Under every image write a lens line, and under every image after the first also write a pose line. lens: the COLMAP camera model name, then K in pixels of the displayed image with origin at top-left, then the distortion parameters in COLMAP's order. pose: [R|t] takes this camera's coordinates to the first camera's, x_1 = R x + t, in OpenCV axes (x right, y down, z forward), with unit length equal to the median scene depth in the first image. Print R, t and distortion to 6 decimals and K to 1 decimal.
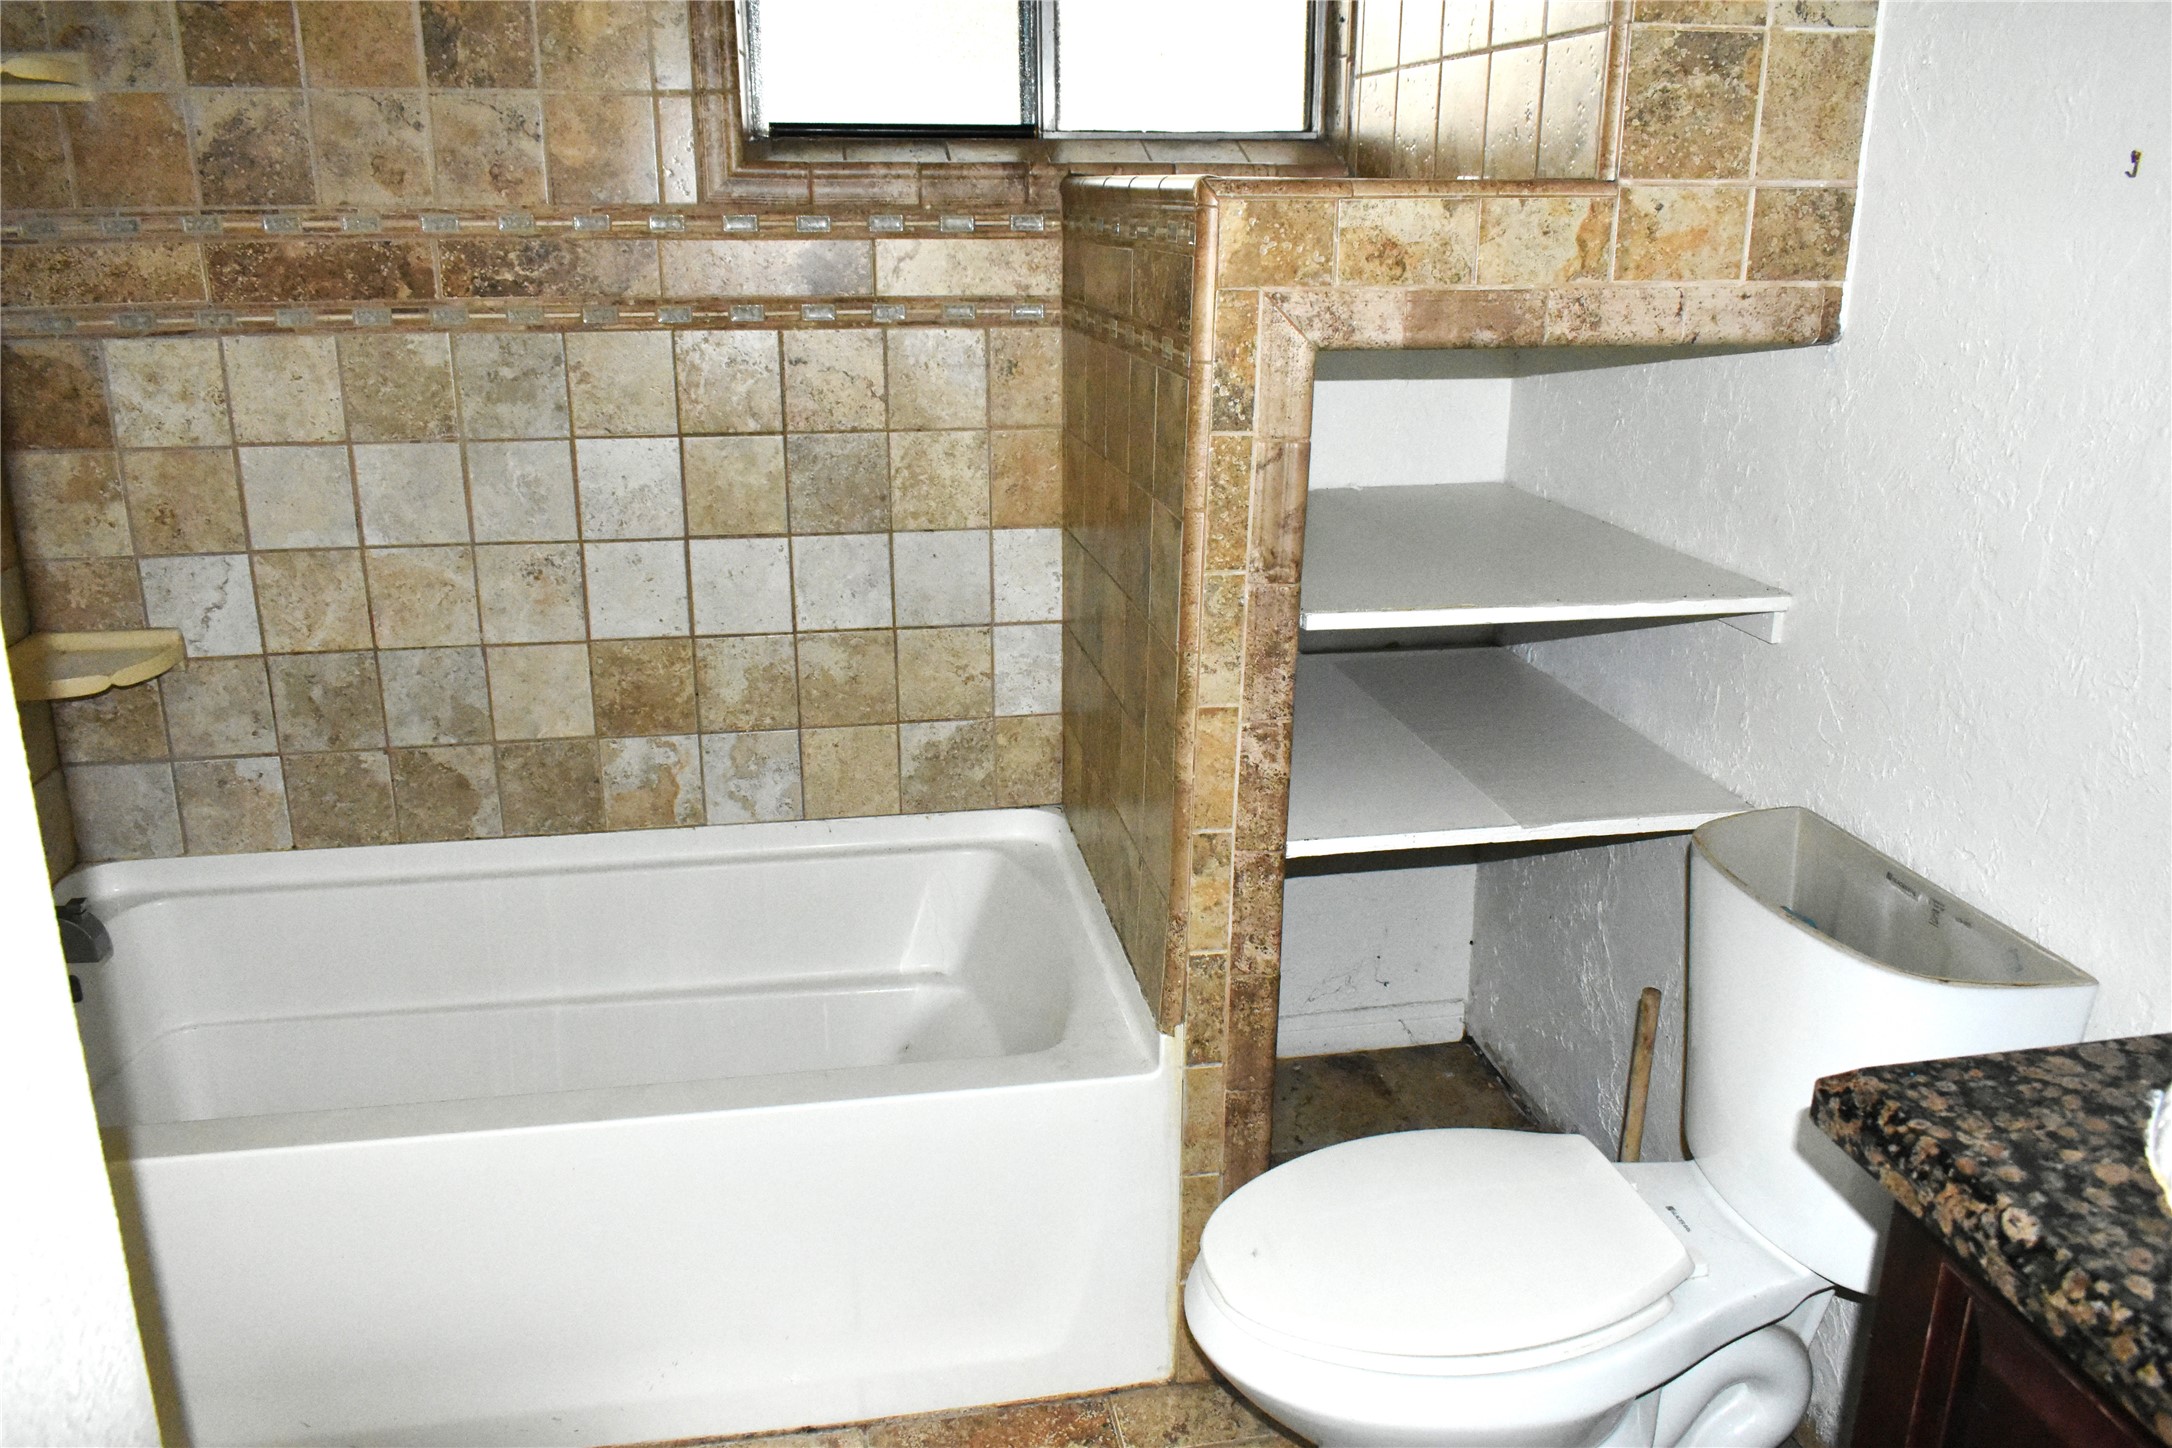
lens RADIAL K [[1666.6, 0, 1088.4], [0, 1666.6, 722.3], [0, 0, 1]] dist [-0.023221, 0.014411]
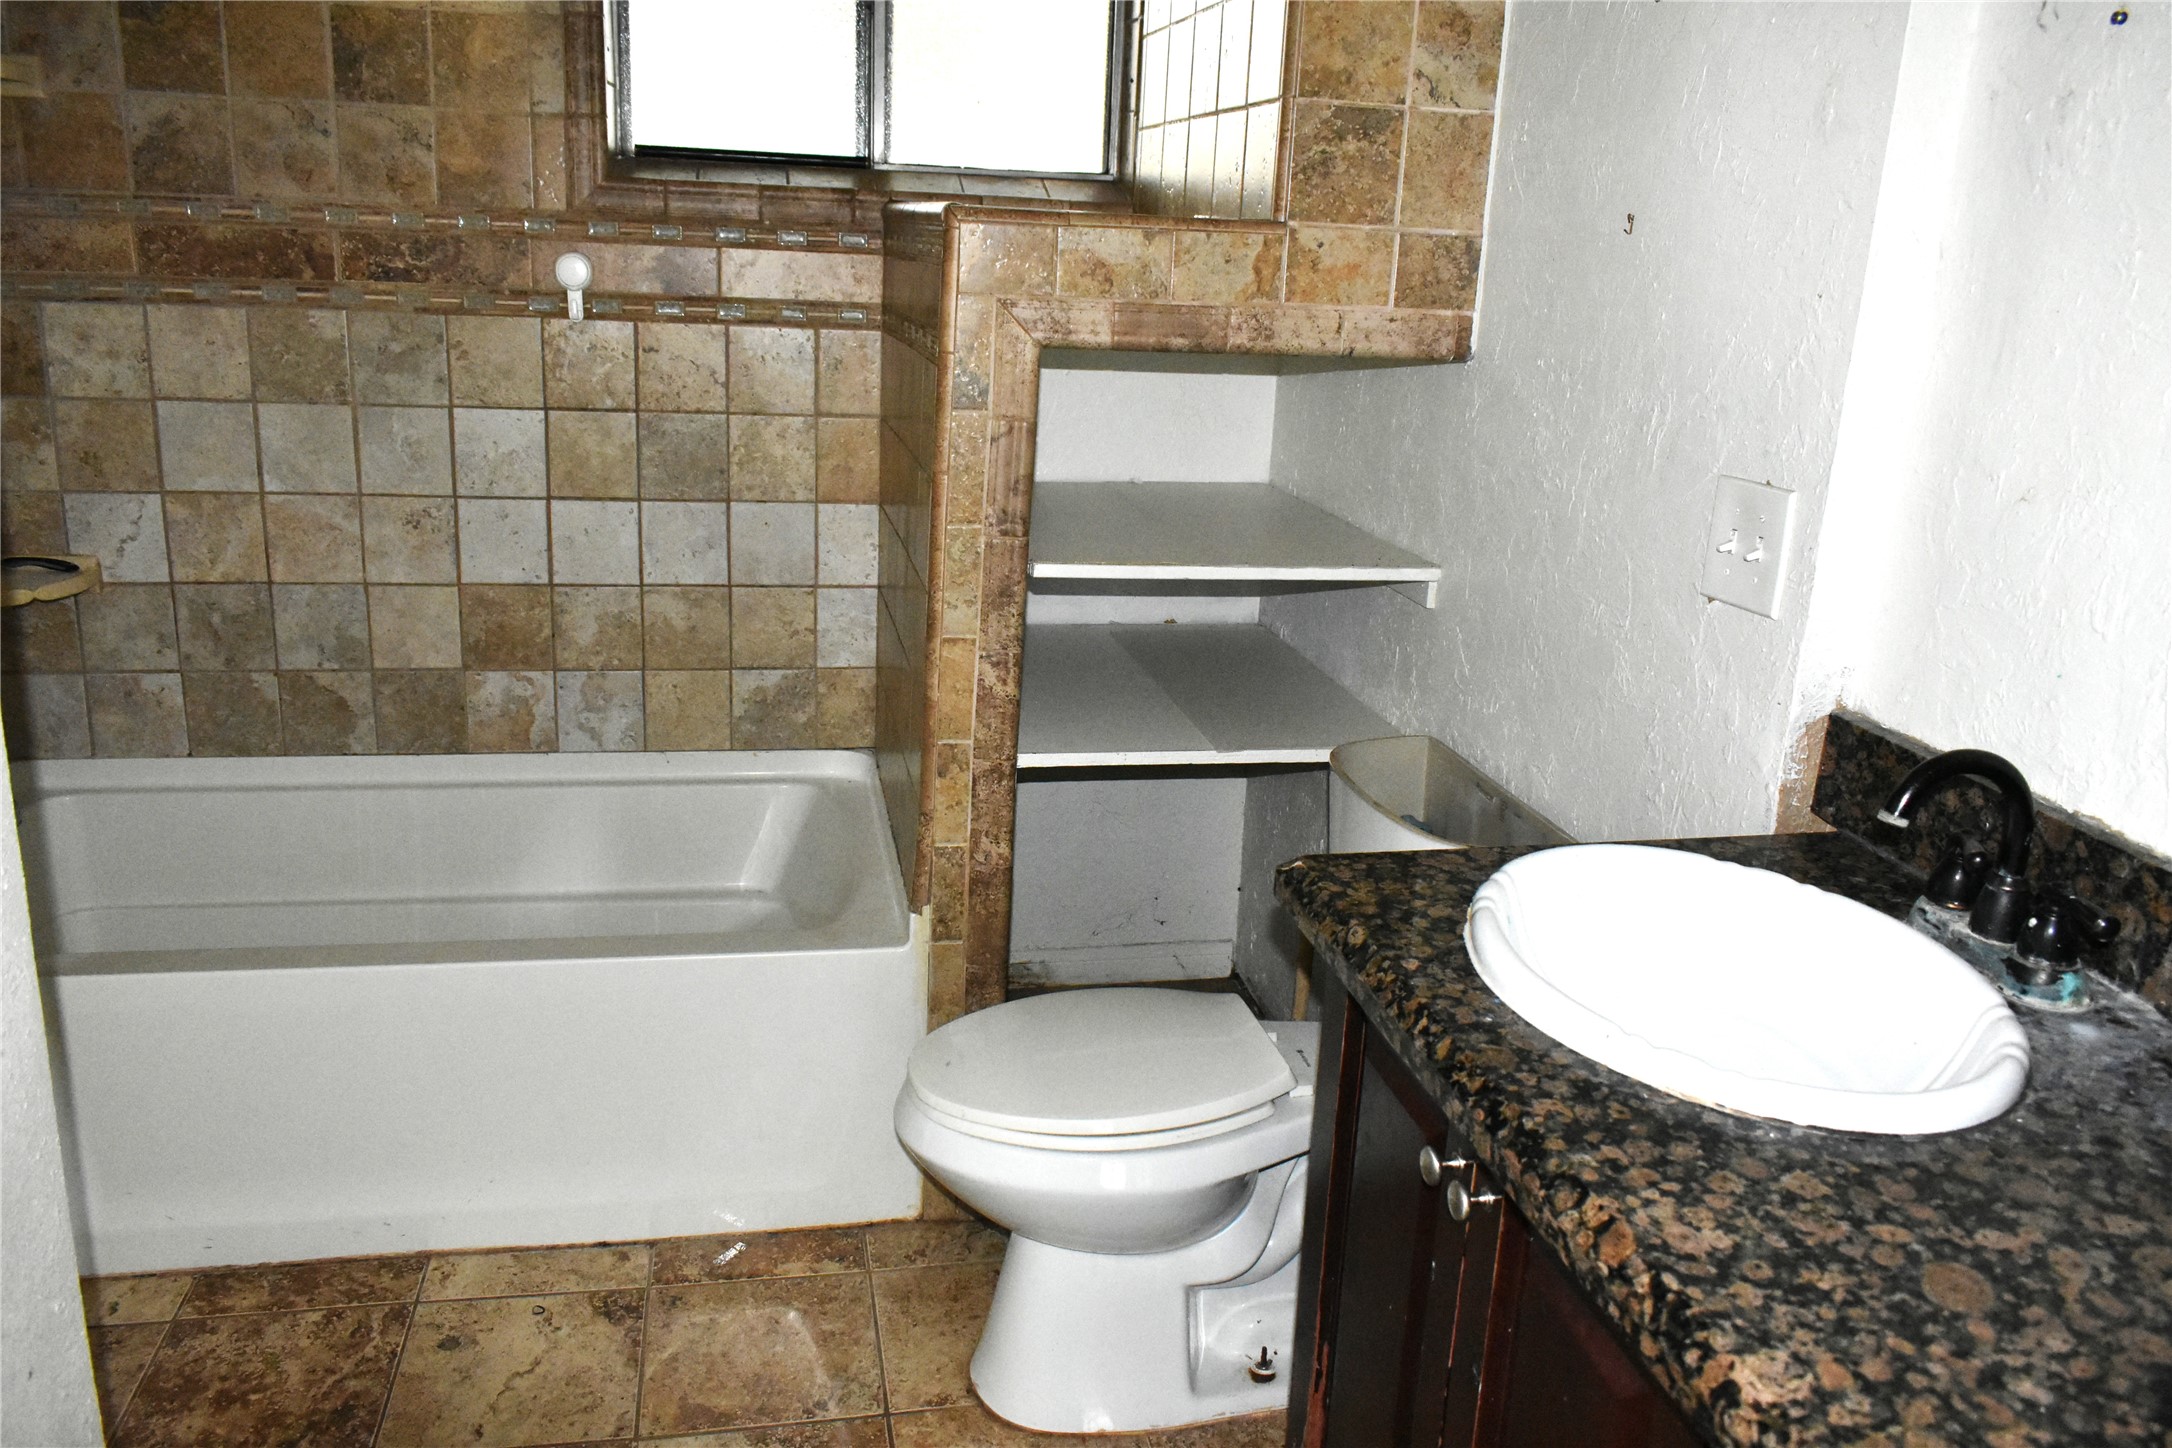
lens RADIAL K [[1671.2, 0, 1083.1], [0, 1671.2, 721.1], [0, 0, 1]] dist [-0.021446, 0.013602]
pose [[0.998753, 0.037435, 0.033045, 0.103431], [-0.036673, 0.999054, -0.023356, 0.061311], [-0.033889, 0.022115, 0.999181, -0.176054]]
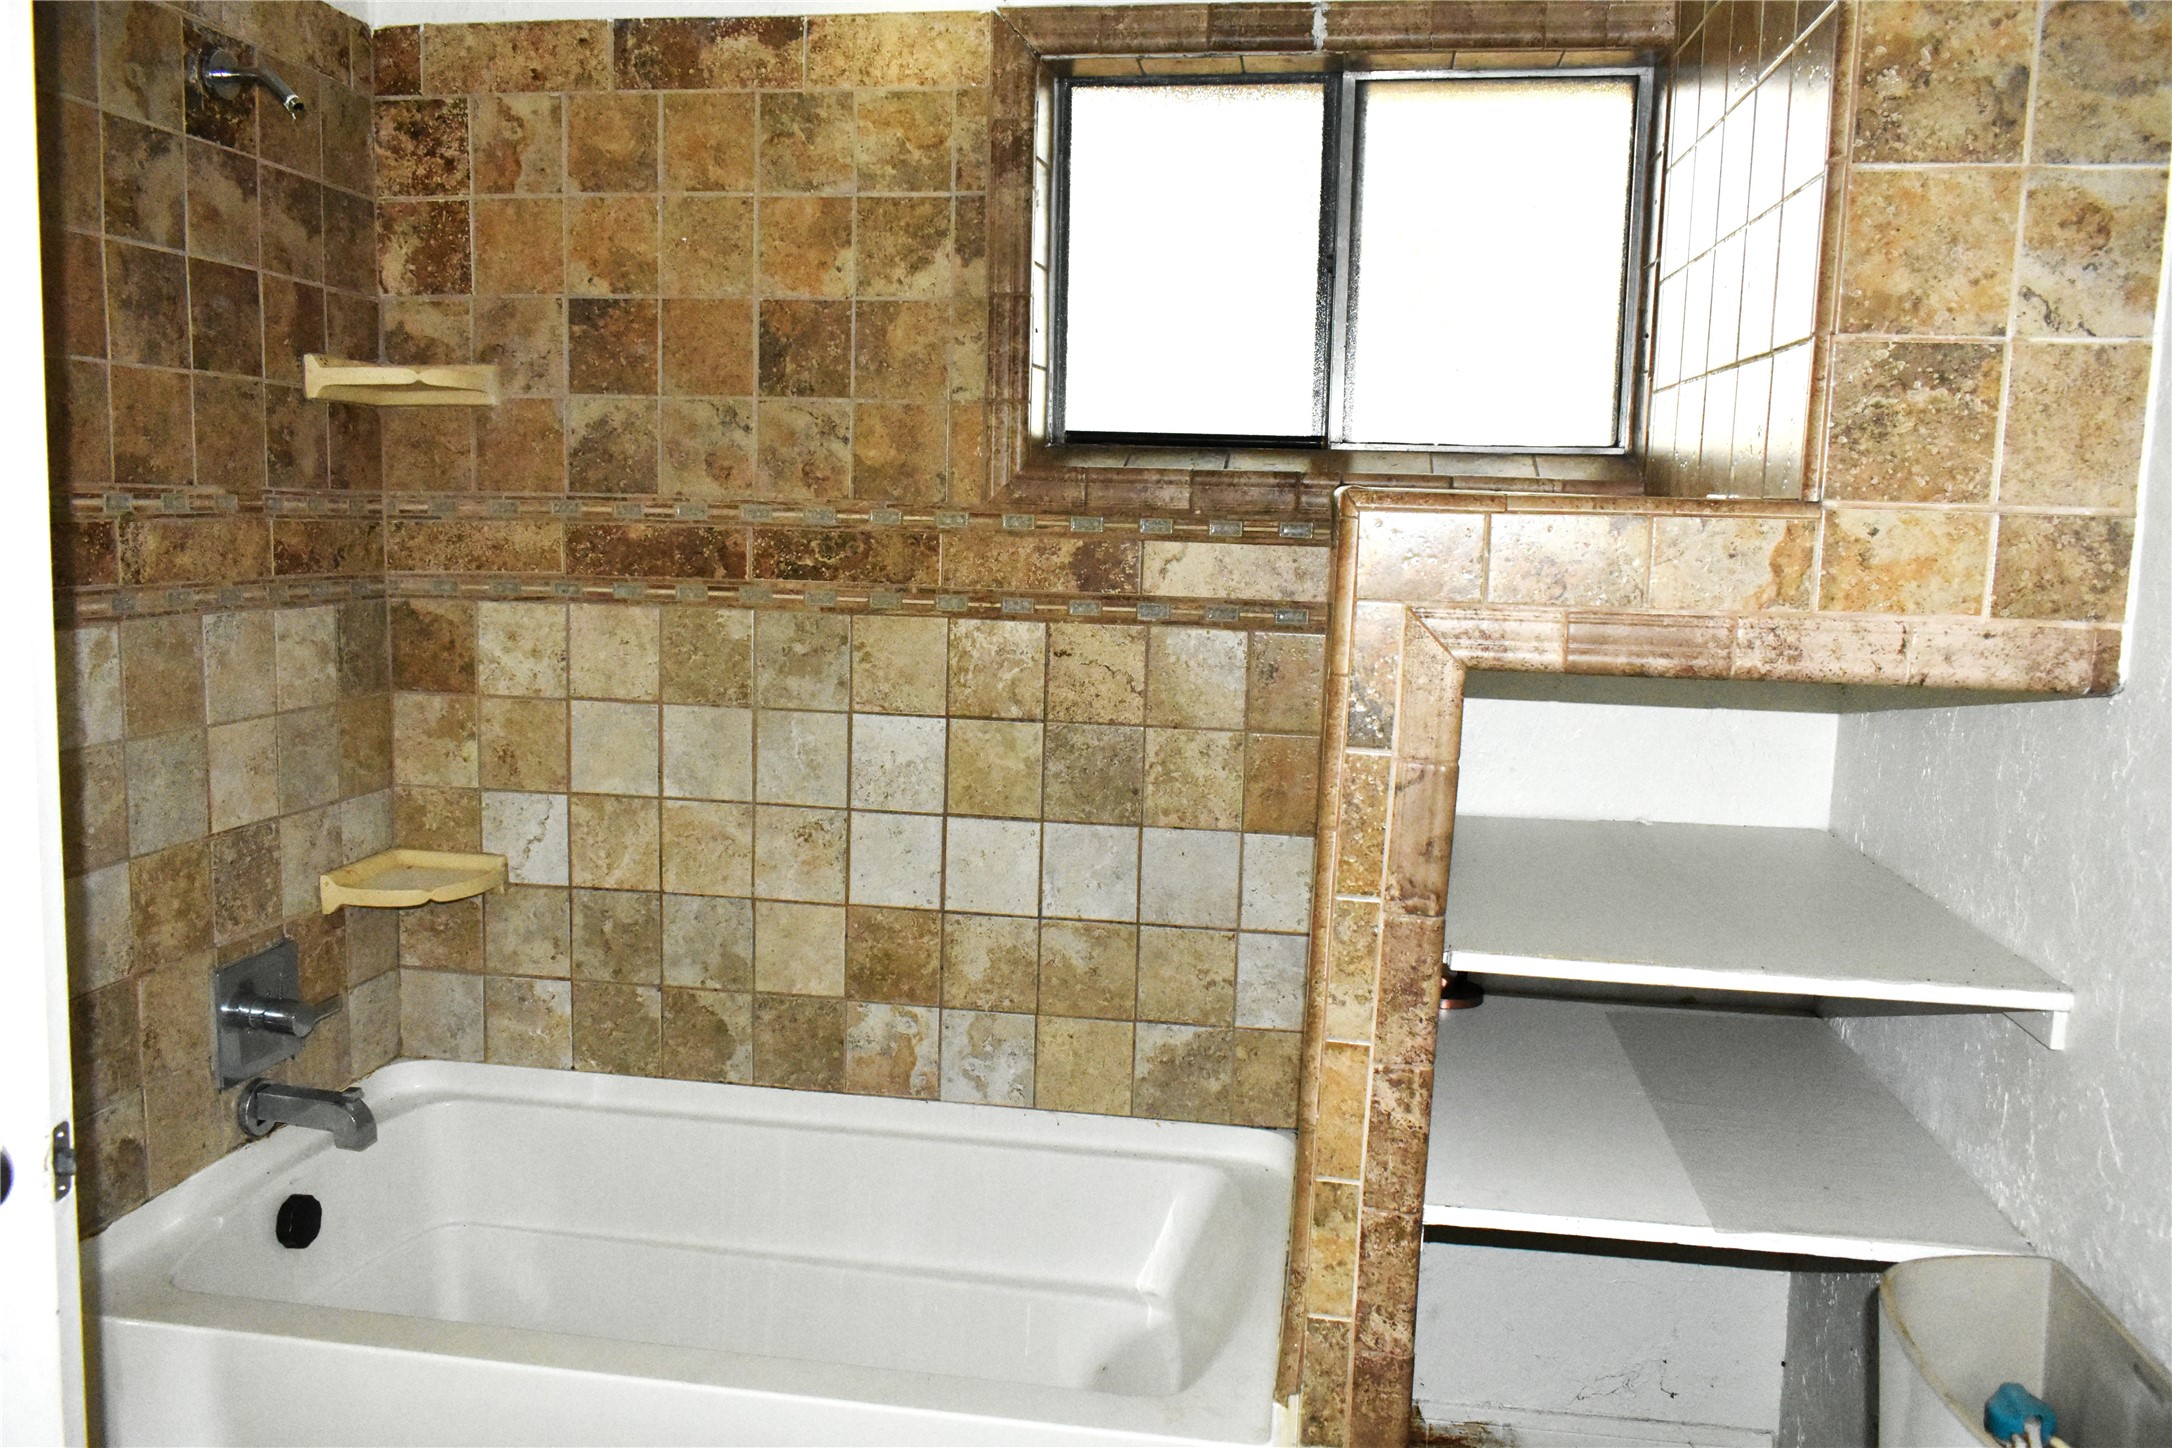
lens RADIAL K [[1671.2, 0, 1083.1], [0, 1671.2, 721.1], [0, 0, 1]] dist [-0.021446, 0.013602]
pose [[0.947359, 0.065955, -0.313307, 0.171771], [-0.119990, 0.980372, -0.156438, -0.017238], [0.296840, 0.185797, 0.936678, 0.048766]]
